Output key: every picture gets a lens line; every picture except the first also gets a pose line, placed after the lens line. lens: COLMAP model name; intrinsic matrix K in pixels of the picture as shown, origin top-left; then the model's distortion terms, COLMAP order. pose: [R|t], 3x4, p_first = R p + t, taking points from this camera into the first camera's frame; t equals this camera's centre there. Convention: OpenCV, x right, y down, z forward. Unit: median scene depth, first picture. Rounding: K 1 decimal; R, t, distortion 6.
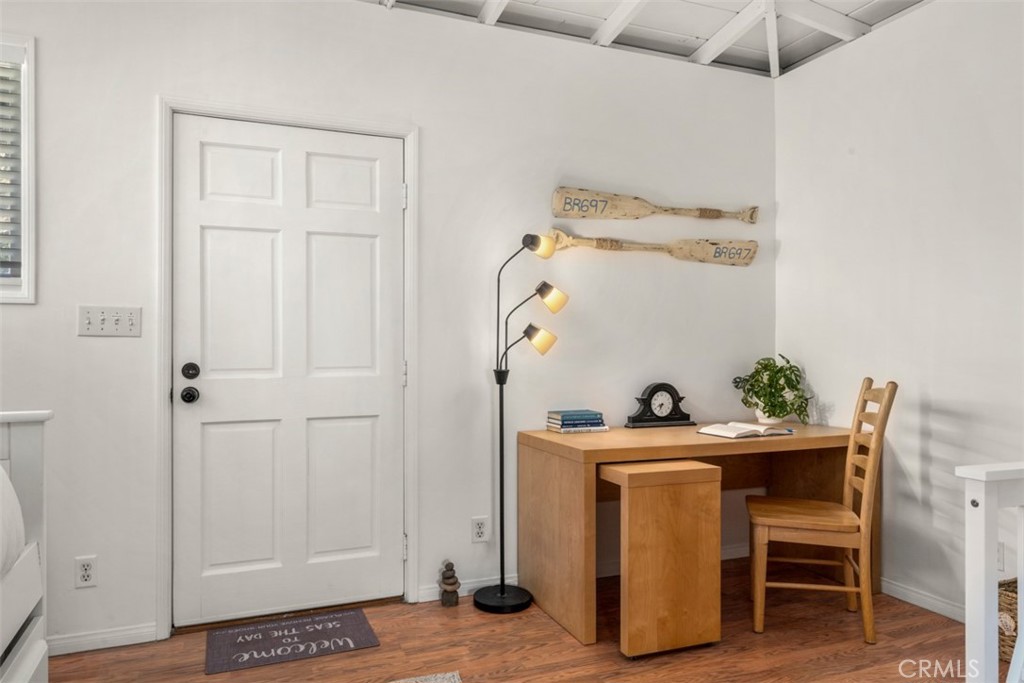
lens RADIAL K [[687.0, 0, 506.6], [0, 687.0, 349.8], [0, 0, 1]] dist [-0.005825, 0.003935]
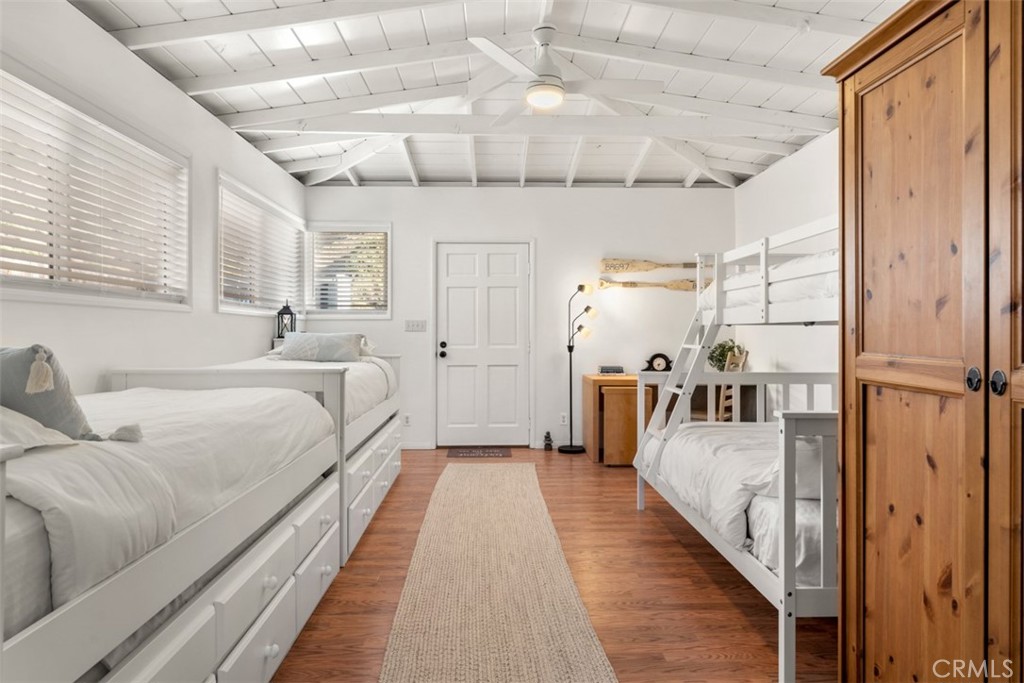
lens RADIAL K [[605.7, 0, 505.7], [0, 605.7, 333.0], [0, 0, 1]] dist [-0.003932, 0.000076]
pose [[0.933160, -0.000854, -0.359462, 0.497565], [-0.000827, 0.999989, -0.004523, -0.002421], [0.359462, 0.004518, 0.933149, -0.893907]]
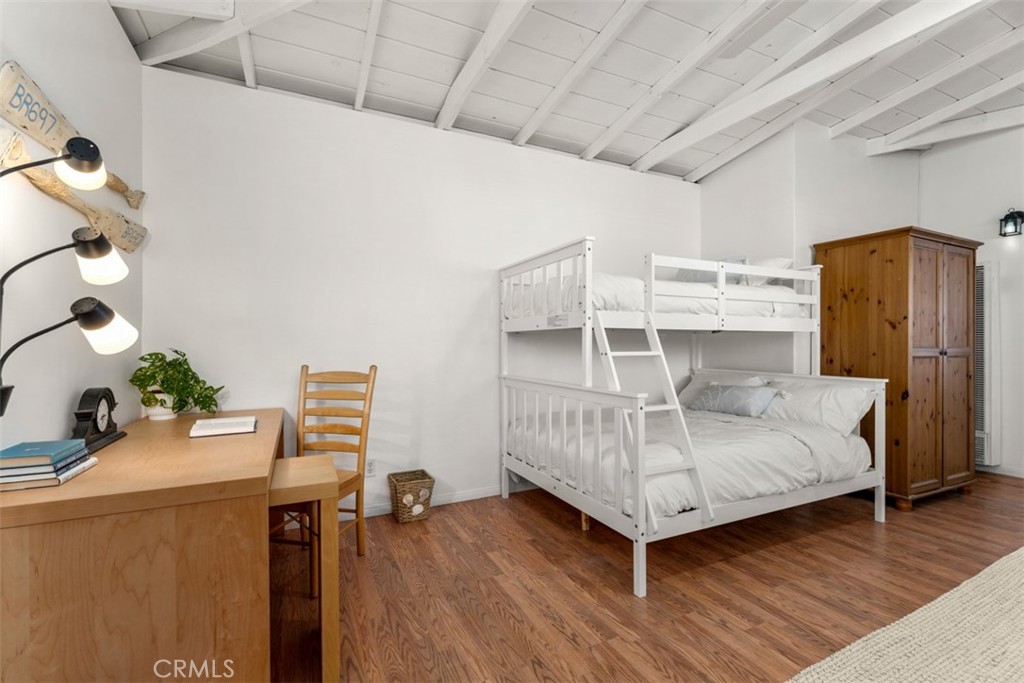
lens RADIAL K [[448.5, 0, 514.9], [0, 448.5, 343.1], [0, 0, 1]] dist [0.003464, -0.000327]
pose [[-0.063724, -0.003008, 0.997963, -0.341153], [0.004568, 0.999984, 0.003306, -0.002384], [-0.997957, 0.004769, -0.063710, 0.644210]]
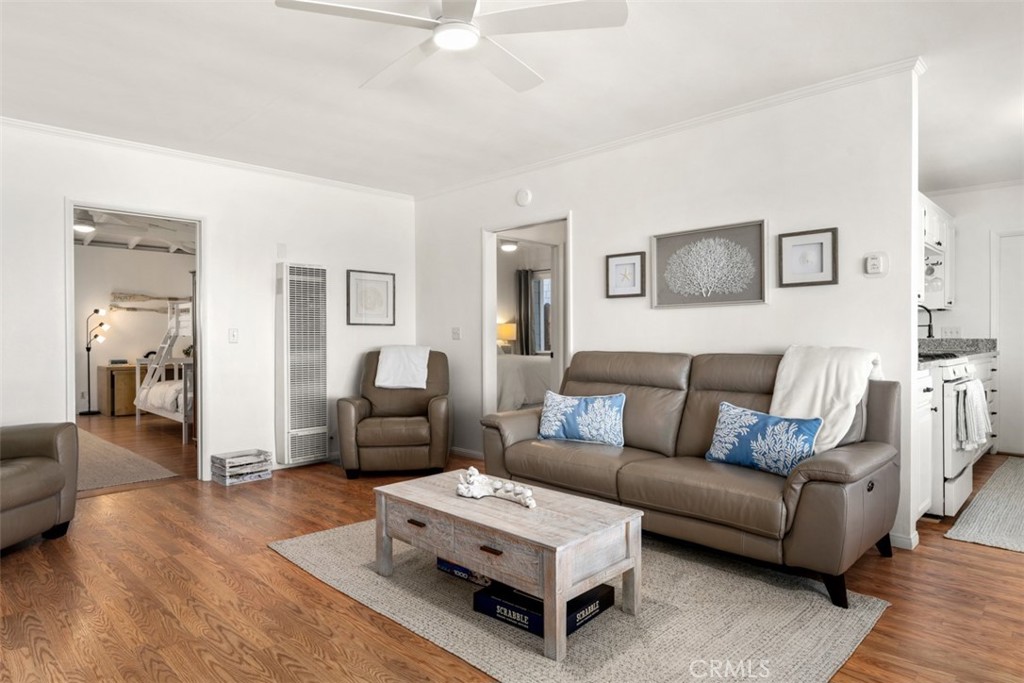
lens RADIAL K [[605.7, 0, 517.8], [0, 605.7, 339.3], [0, 0, 1]] dist [-0.003932, 0.000076]
pose [[0.921736, -0.007599, 0.387744, 0.811115], [0.006789, 0.999971, 0.003458, -0.007242], [-0.387759, -0.000555, 0.921761, -2.672627]]
